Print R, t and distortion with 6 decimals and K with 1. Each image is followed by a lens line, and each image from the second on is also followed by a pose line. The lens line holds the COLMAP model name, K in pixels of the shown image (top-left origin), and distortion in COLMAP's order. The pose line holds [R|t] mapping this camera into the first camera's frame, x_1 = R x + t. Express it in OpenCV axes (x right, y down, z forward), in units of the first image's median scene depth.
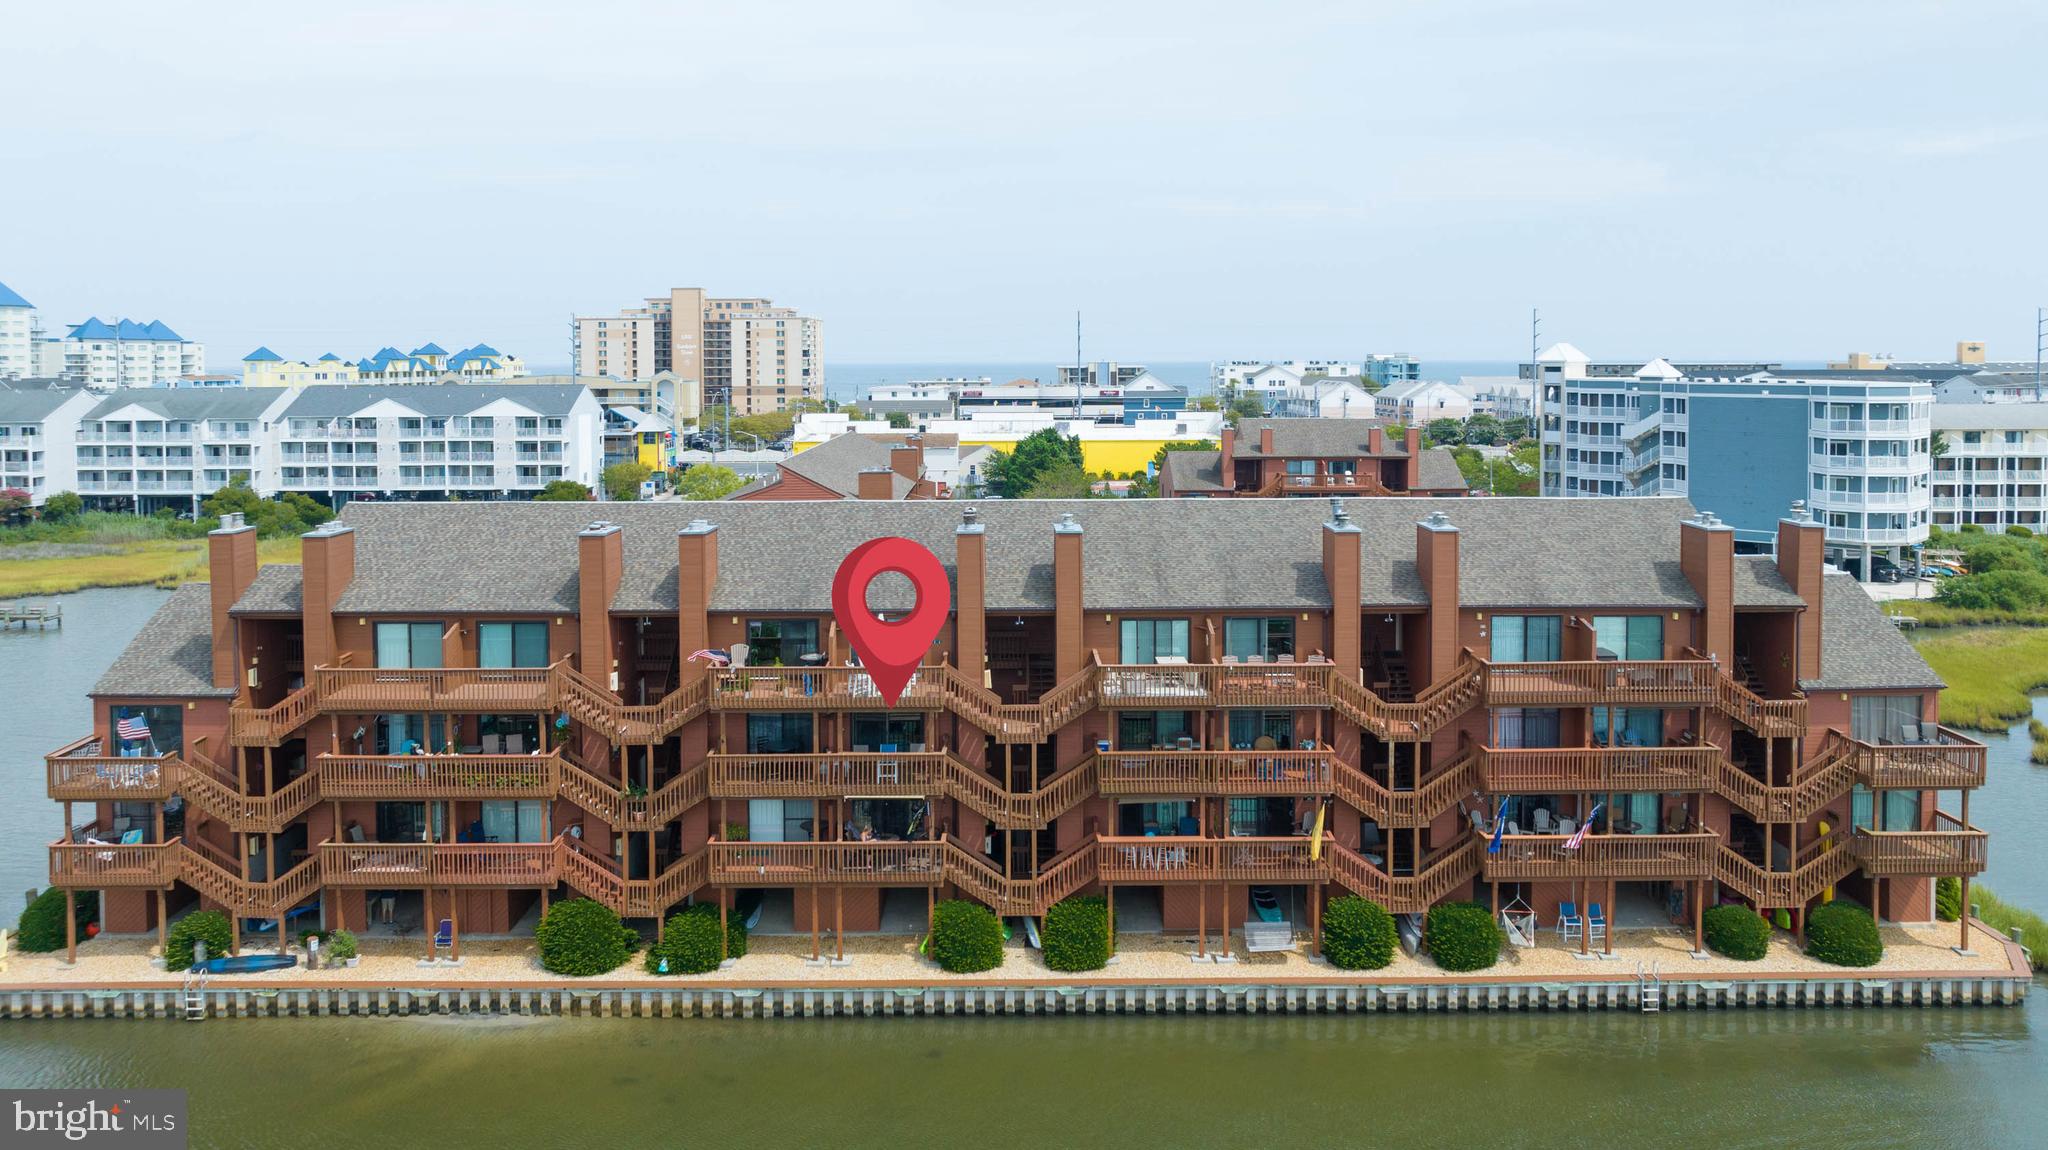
lens RADIAL K [[1490.1, 0, 1032.8], [0, 1490.1, 423.7], [0, 0, 1]] dist [0.003632, 0.007553]
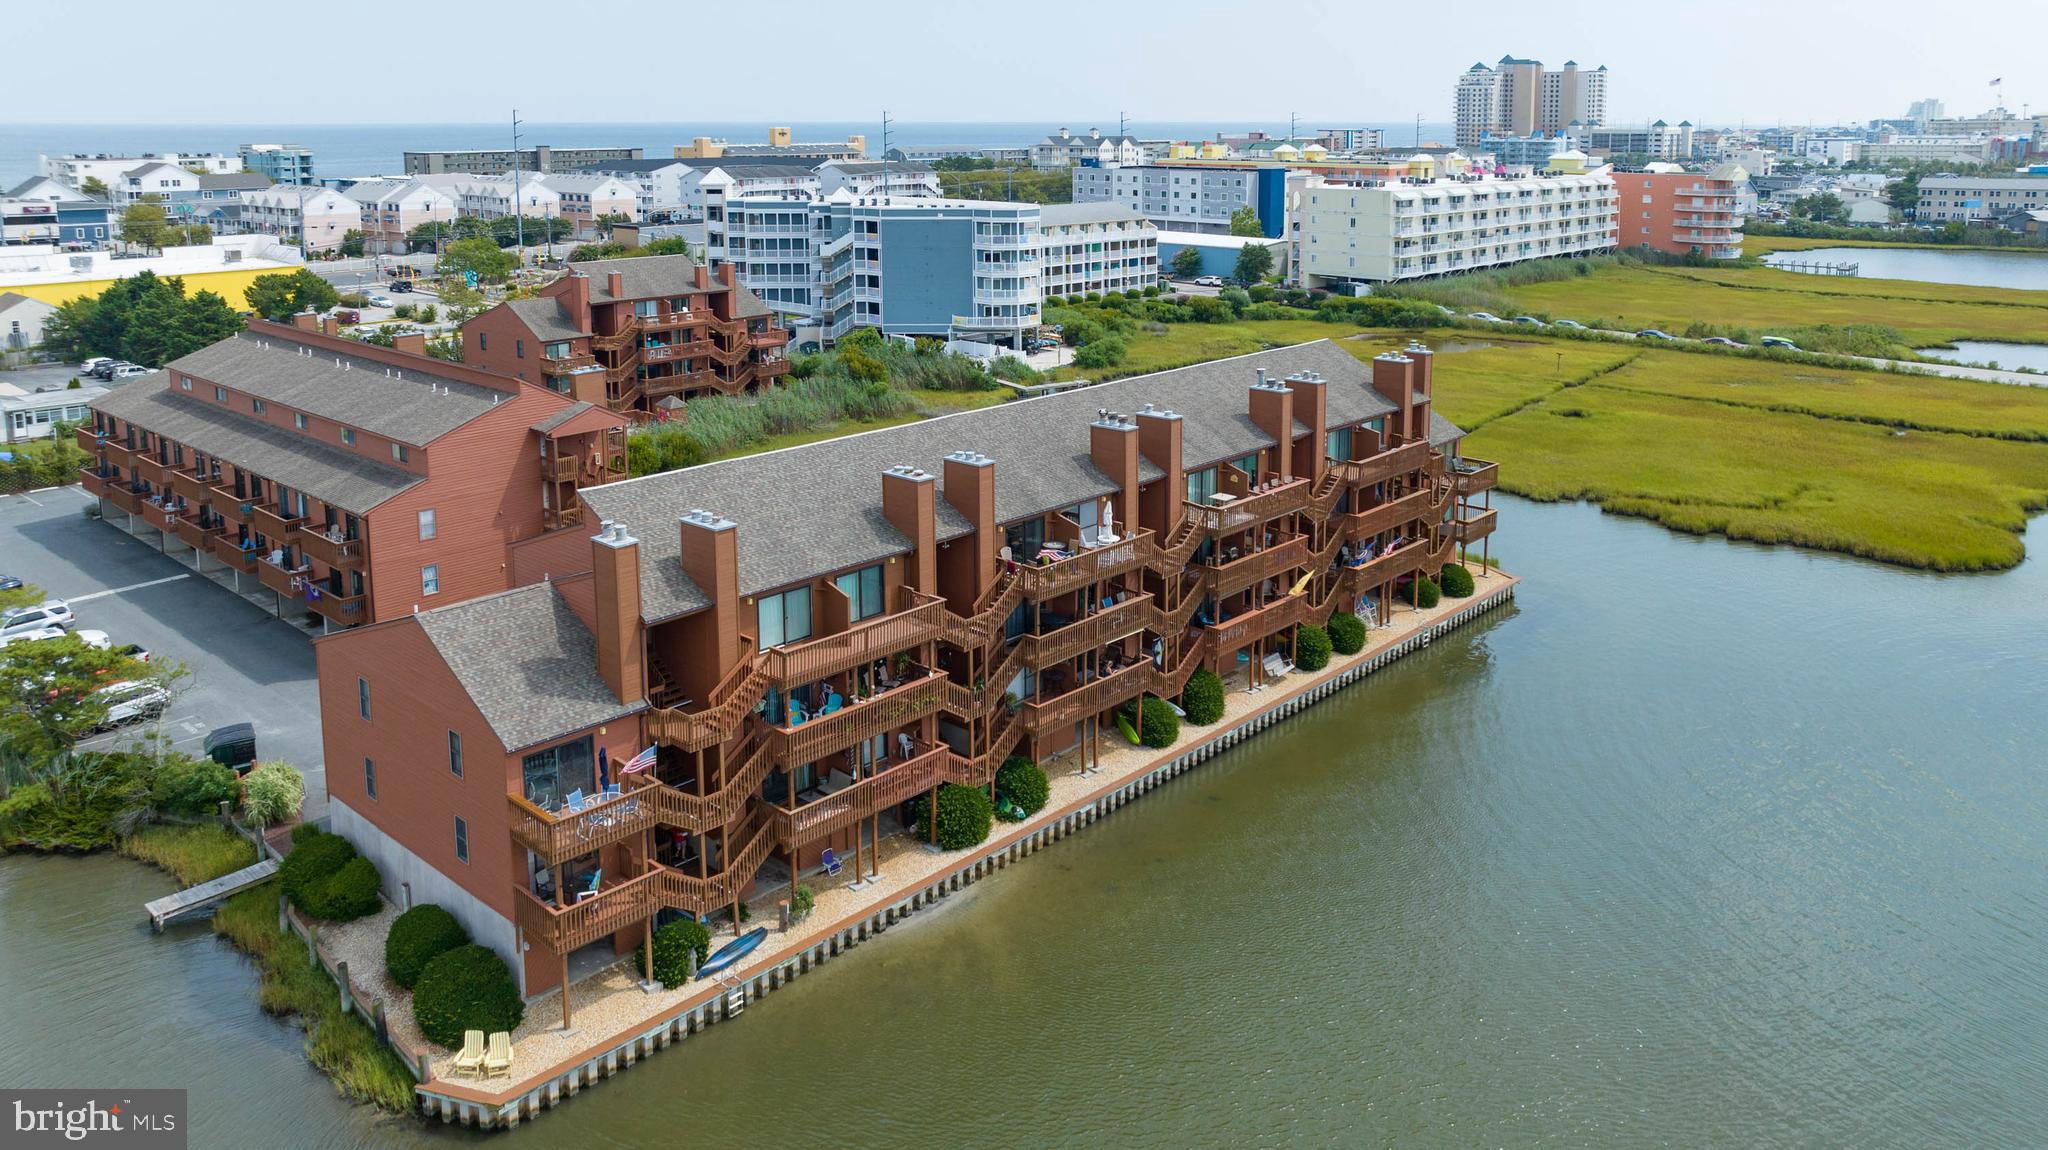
lens RADIAL K [[1490.1, 0, 1032.8], [0, 1490.1, 423.7], [0, 0, 1]] dist [0.003632, 0.007553]
pose [[0.684117, -0.143263, 0.715164, -0.367905], [0.030143, 0.985236, 0.168529, -0.054922], [-0.728749, -0.093737, 0.678335, 0.067173]]
